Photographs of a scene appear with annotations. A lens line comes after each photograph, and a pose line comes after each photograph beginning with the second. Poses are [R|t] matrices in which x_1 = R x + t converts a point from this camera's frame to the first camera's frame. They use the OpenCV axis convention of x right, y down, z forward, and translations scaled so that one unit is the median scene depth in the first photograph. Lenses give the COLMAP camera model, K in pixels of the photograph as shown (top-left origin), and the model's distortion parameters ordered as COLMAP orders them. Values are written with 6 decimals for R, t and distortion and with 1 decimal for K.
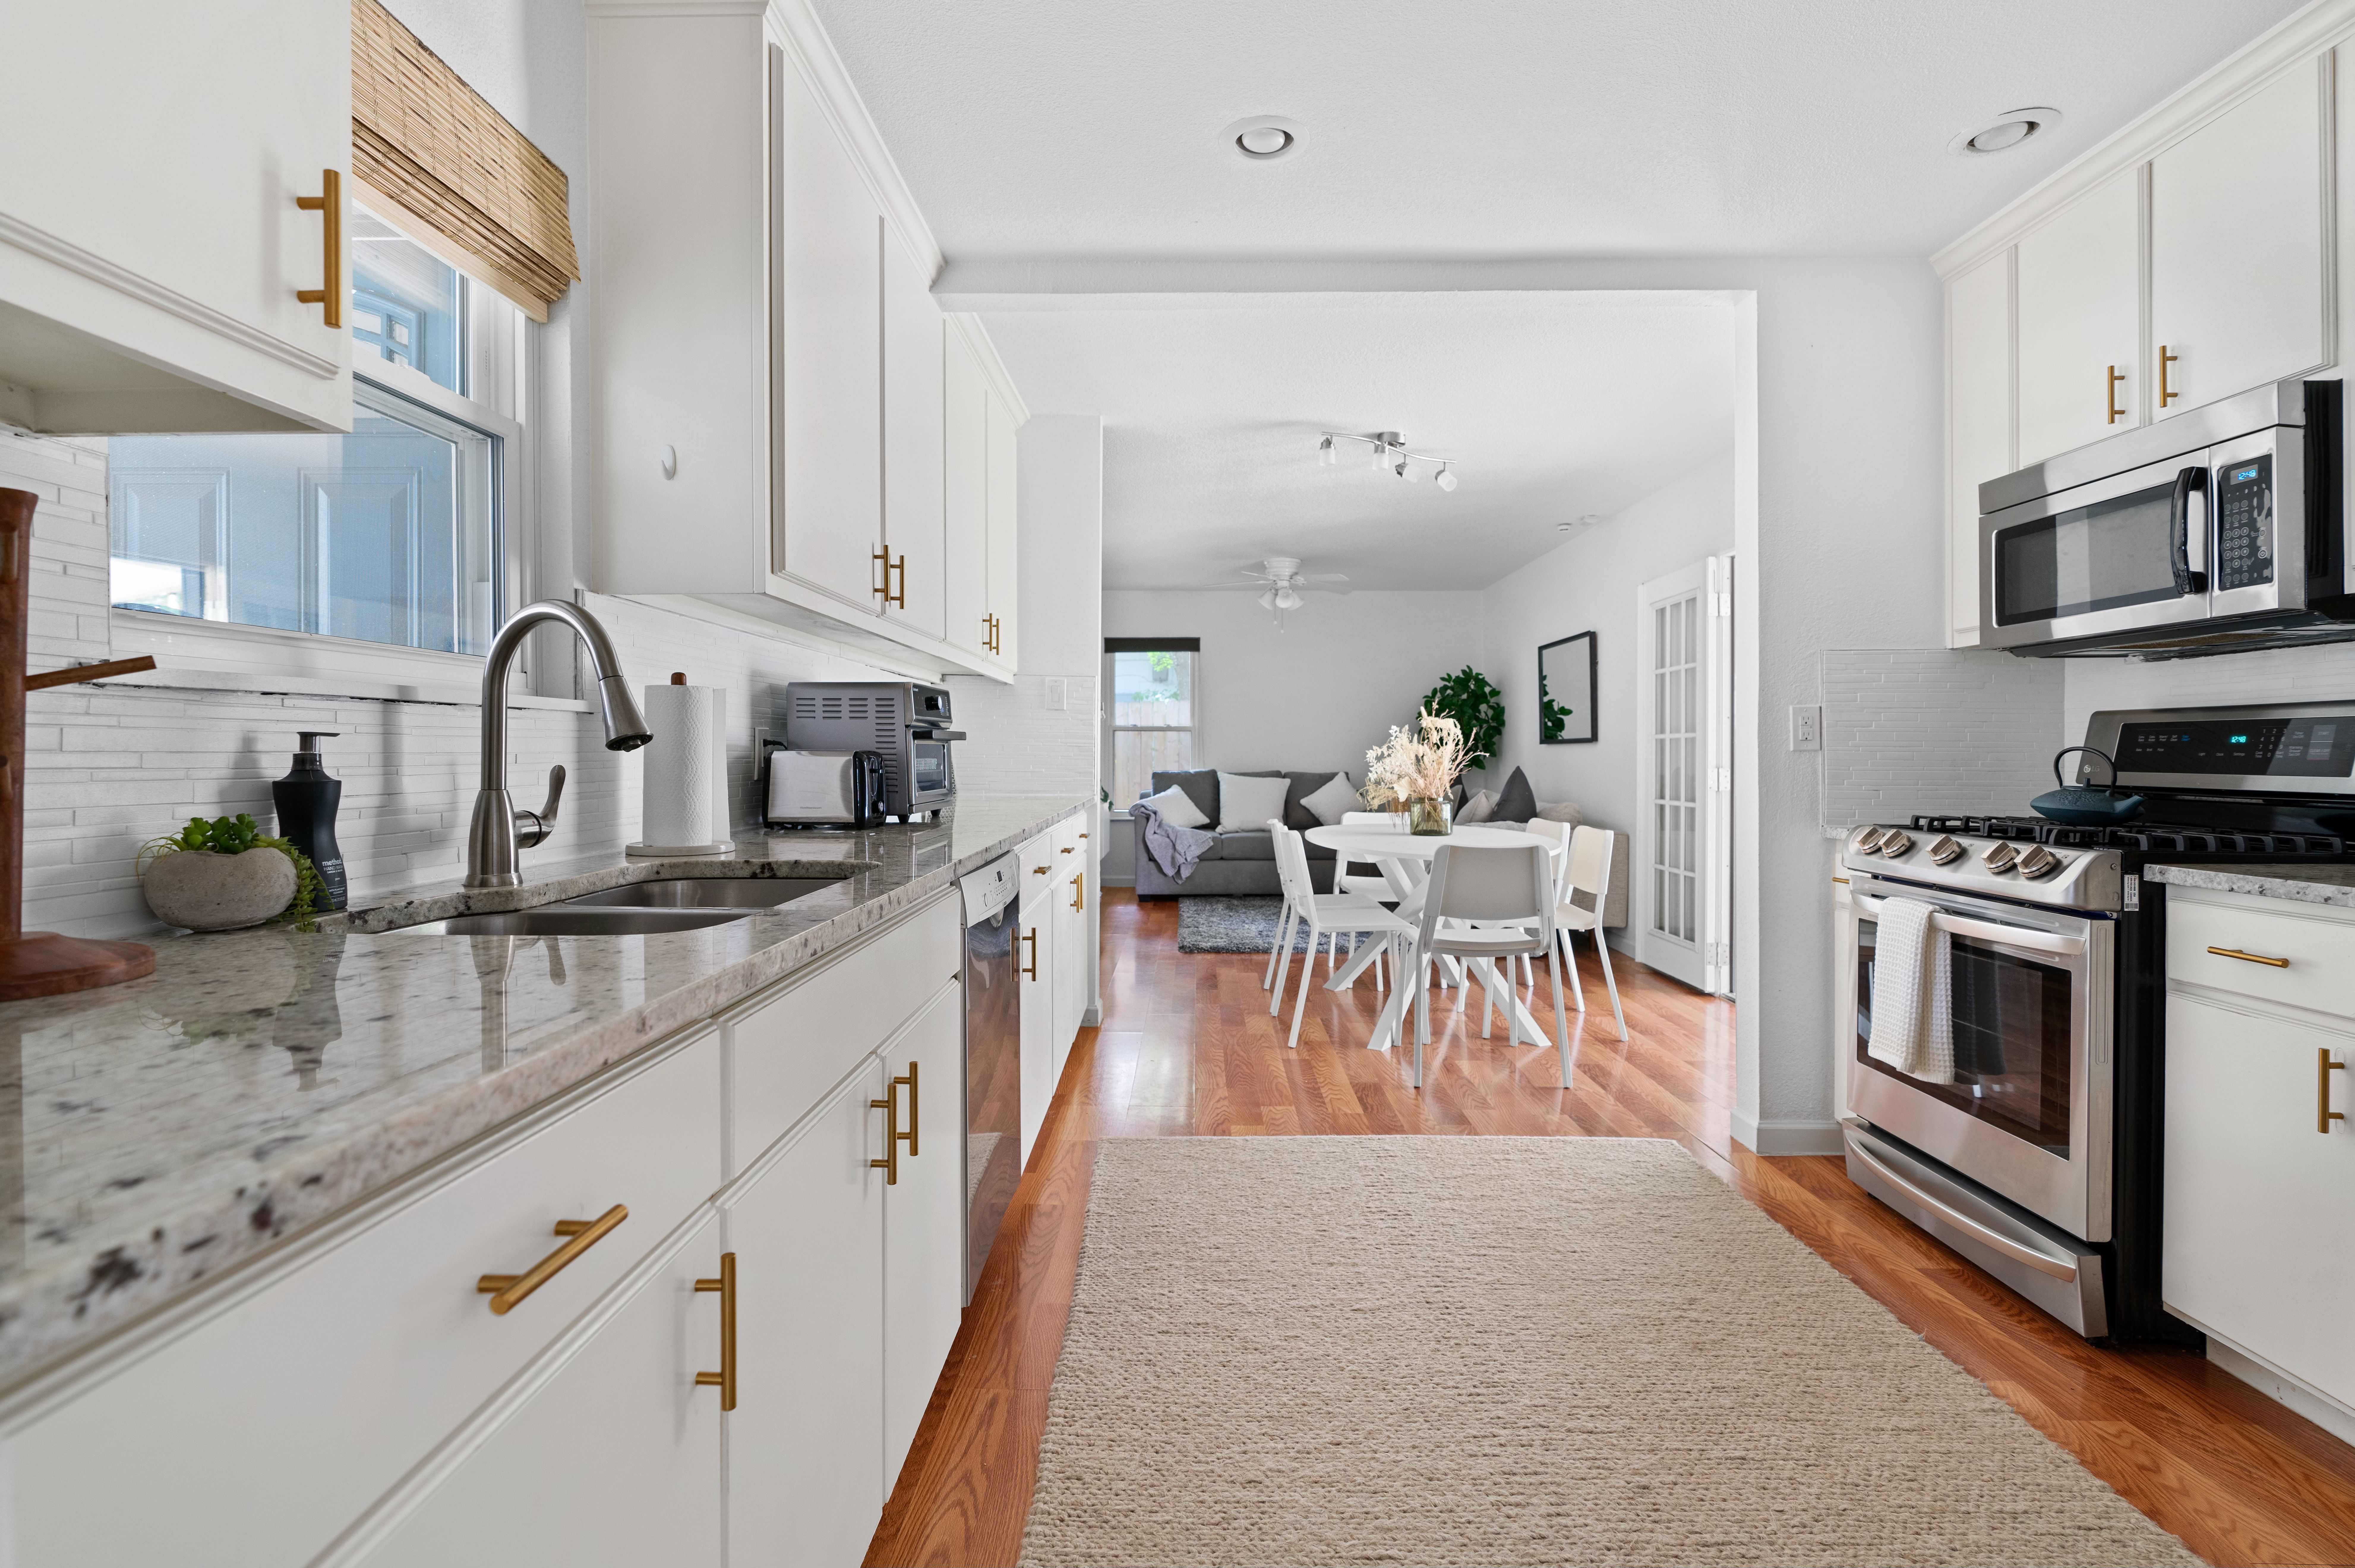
lens RADIAL K [[1100.4, 0, 1219.0], [0, 1100.4, 758.6], [0, 0, 1]] dist [0.000841, 0.002389]
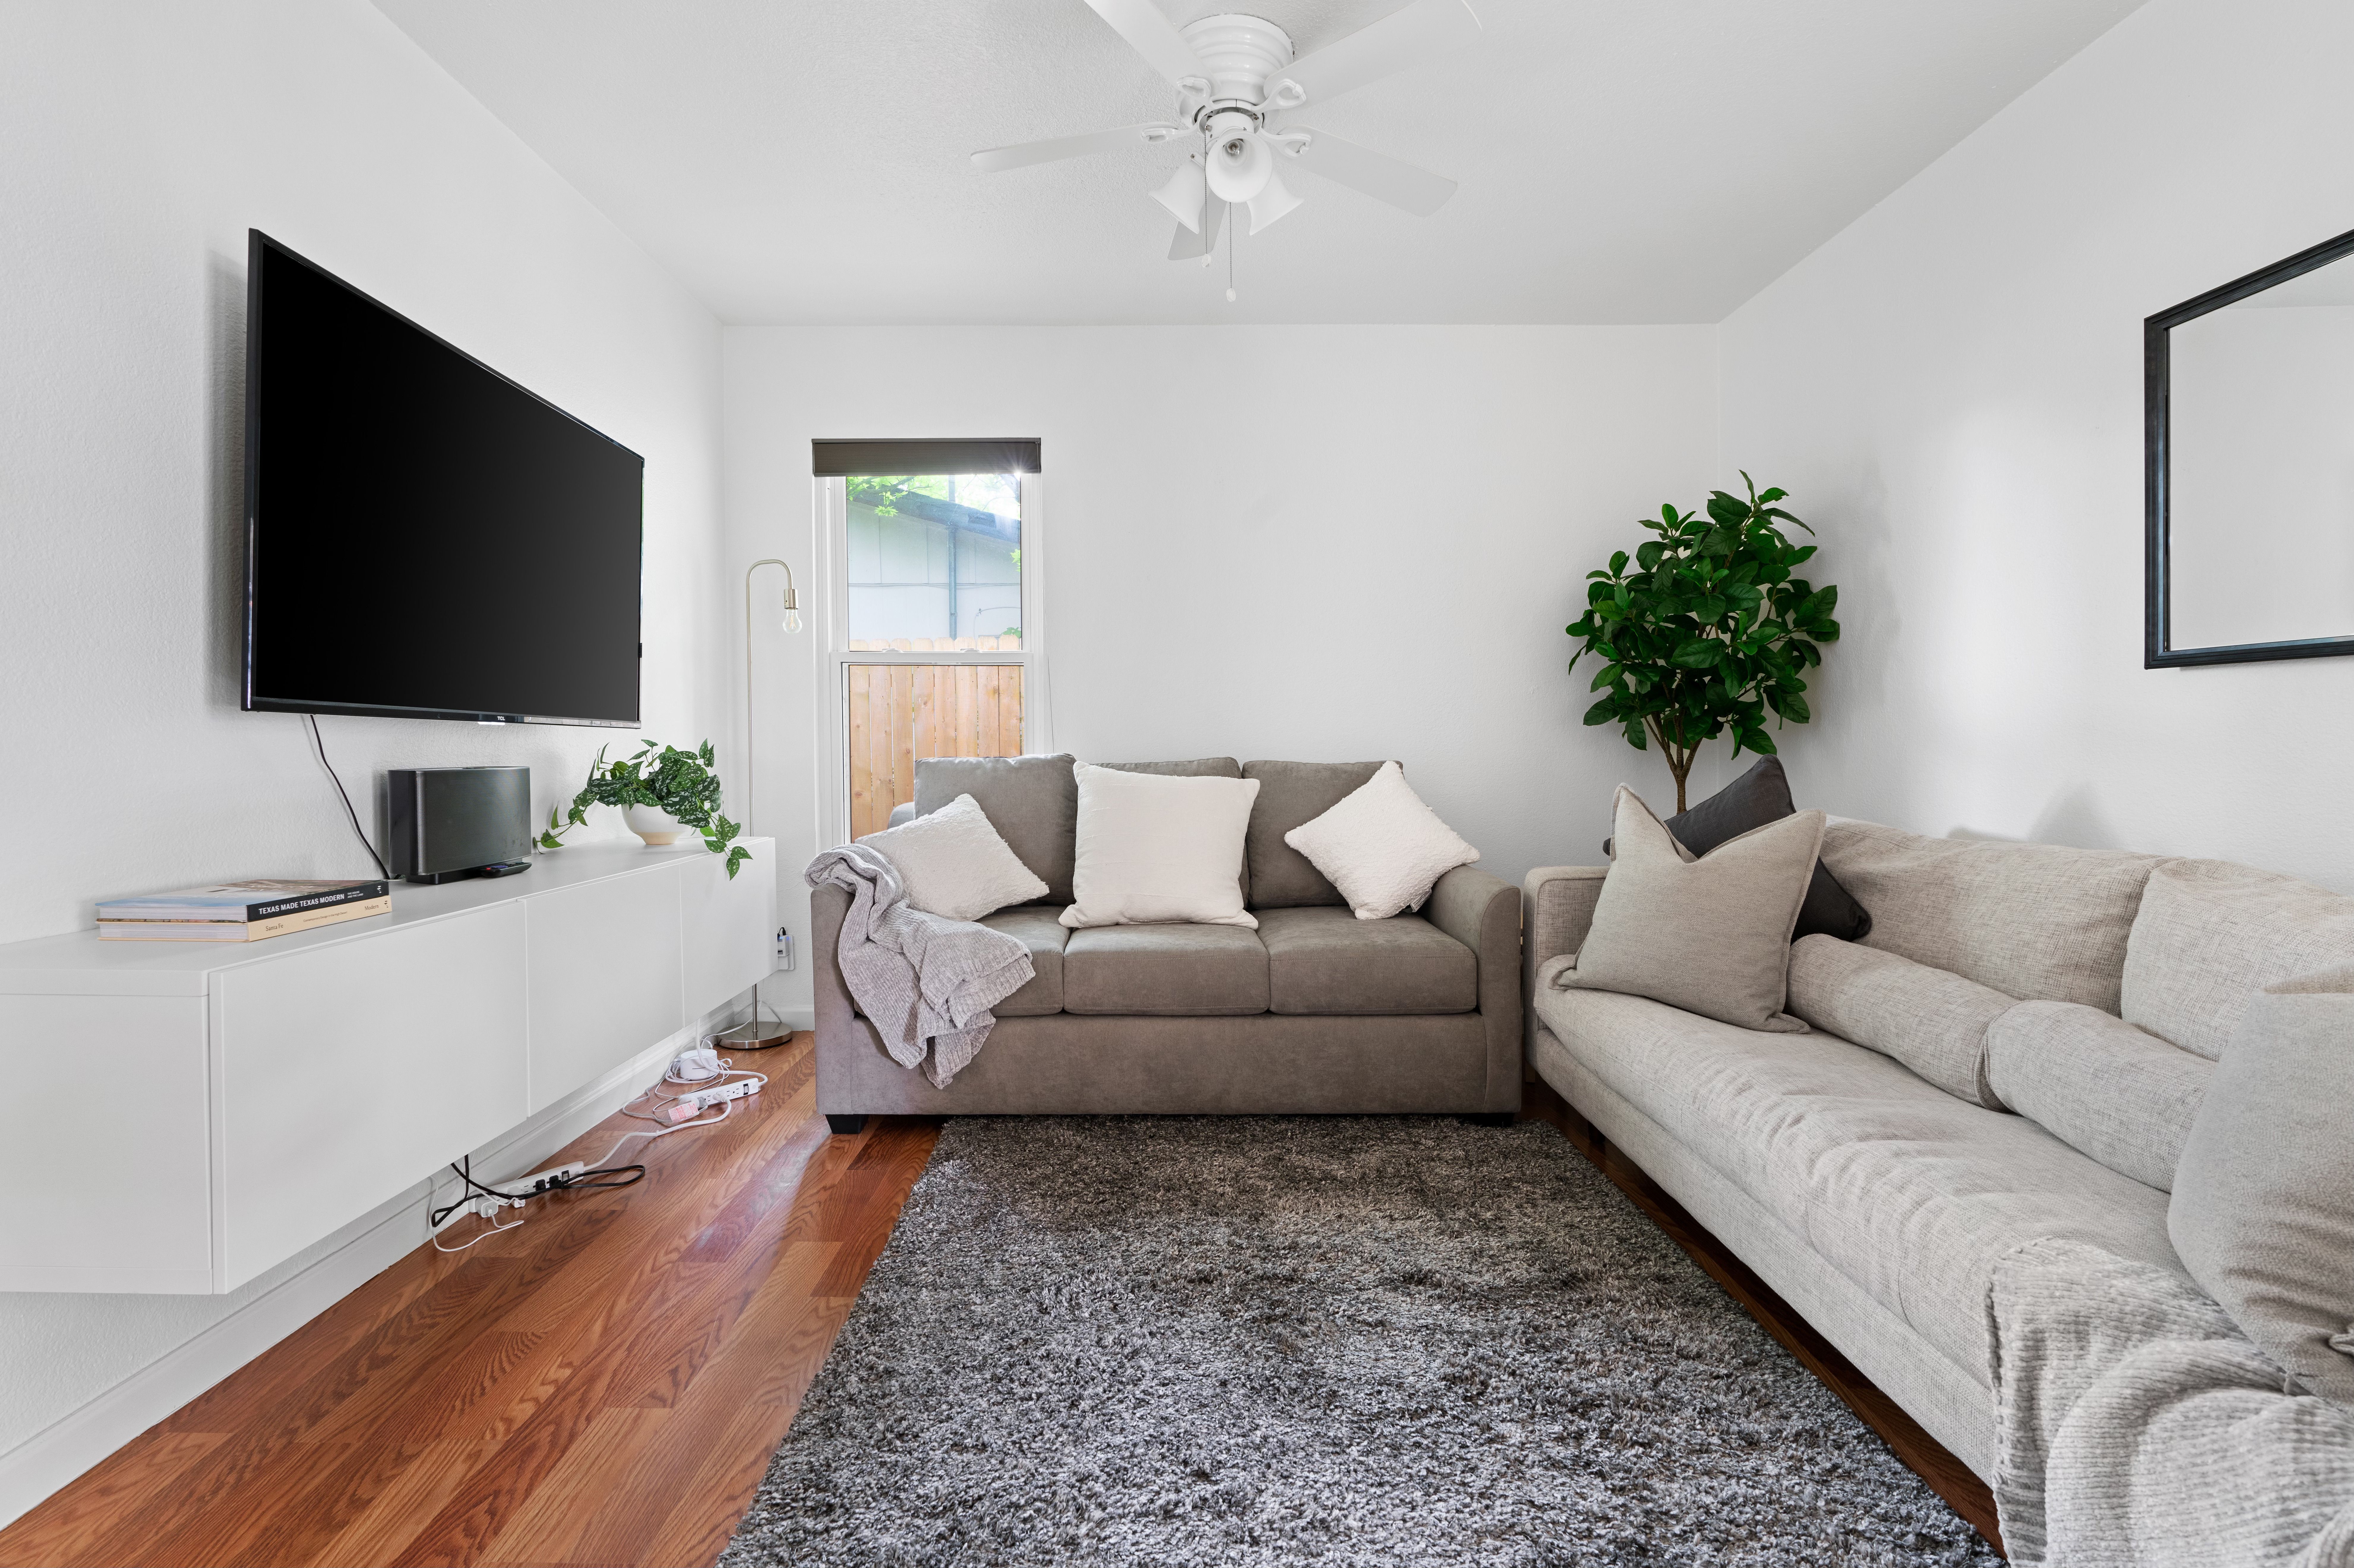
lens RADIAL K [[1071.5, 0, 1145.6], [0, 1071.5, 742.8], [0, 0, 1]] dist [-0.011472, 0.003816]
pose [[0.999344, -0.000492, -0.036223, 0.041208], [0.000492, 1.000000, -0.000015, 0.005851], [0.036223, -0.000002, 0.999344, 0.673590]]
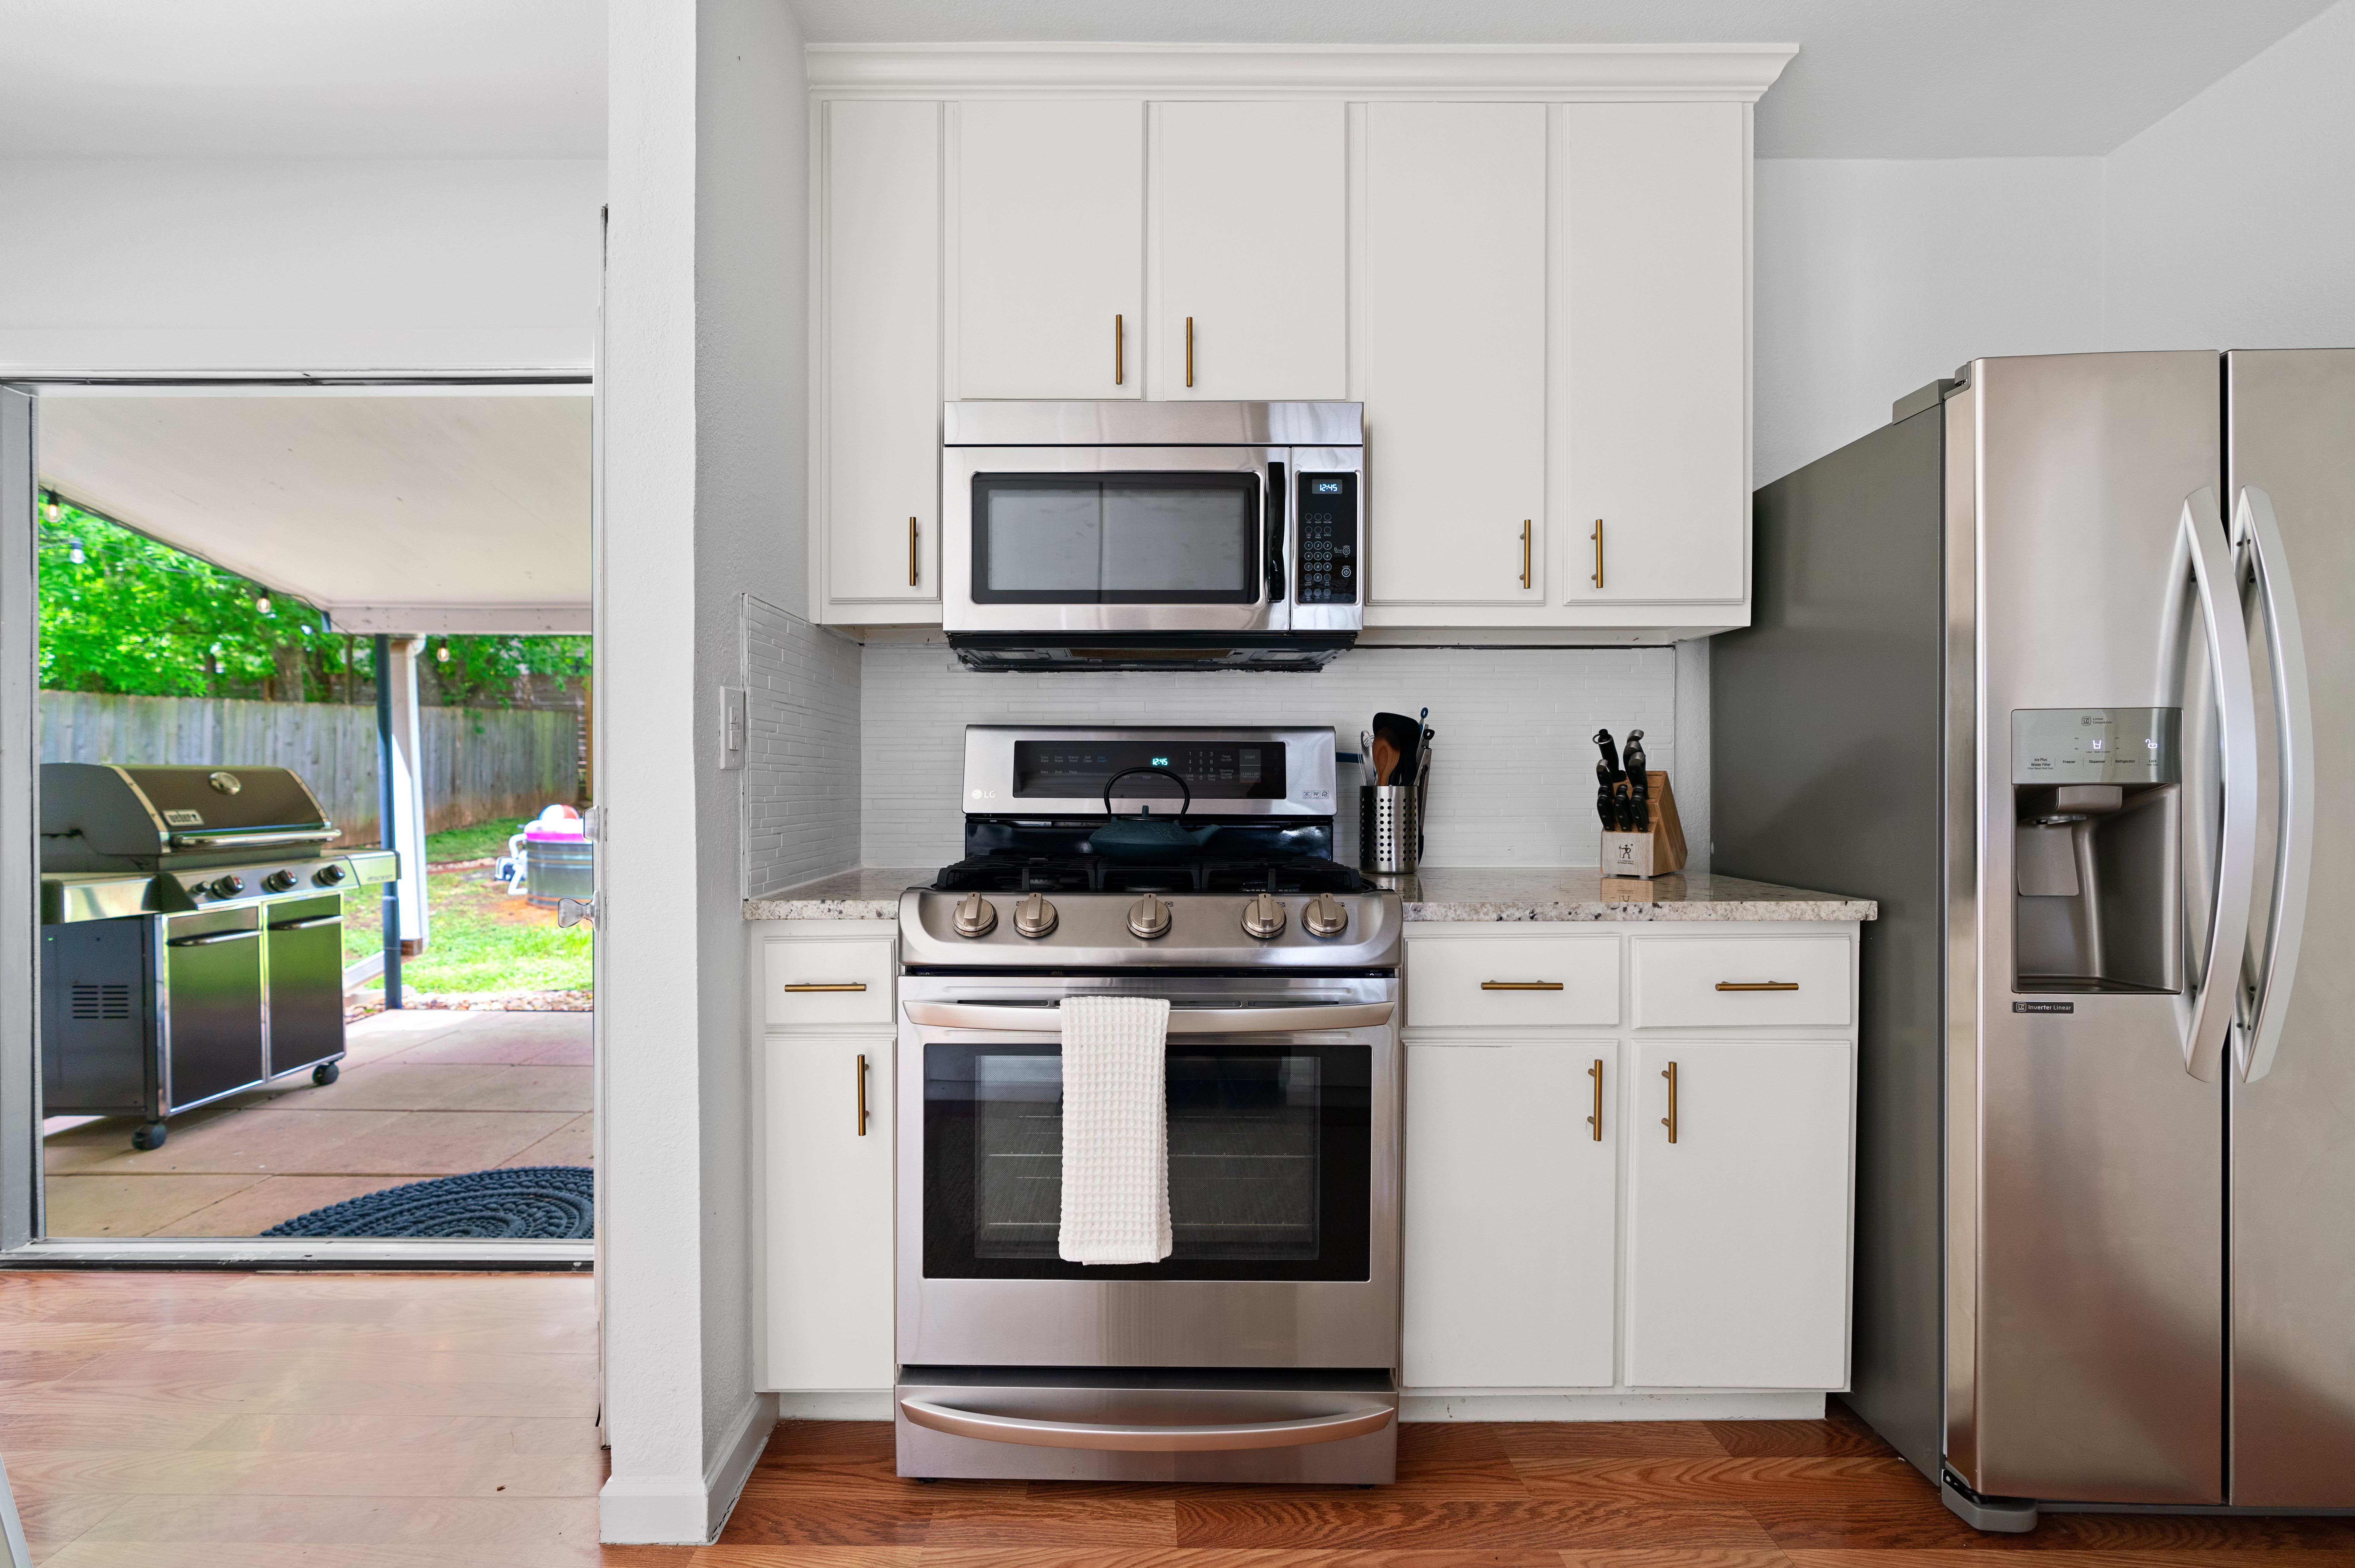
lens RADIAL K [[1071.9, 0, 1136.8], [0, 1071.9, 787.4], [0, 0, 1]] dist [-0.011472, 0.003816]
pose [[0.021309, -0.006076, 0.999754, -0.003051], [0.001062, 0.999981, 0.006055, -0.000253], [-0.999772, 0.000933, 0.021315, 0.294620]]
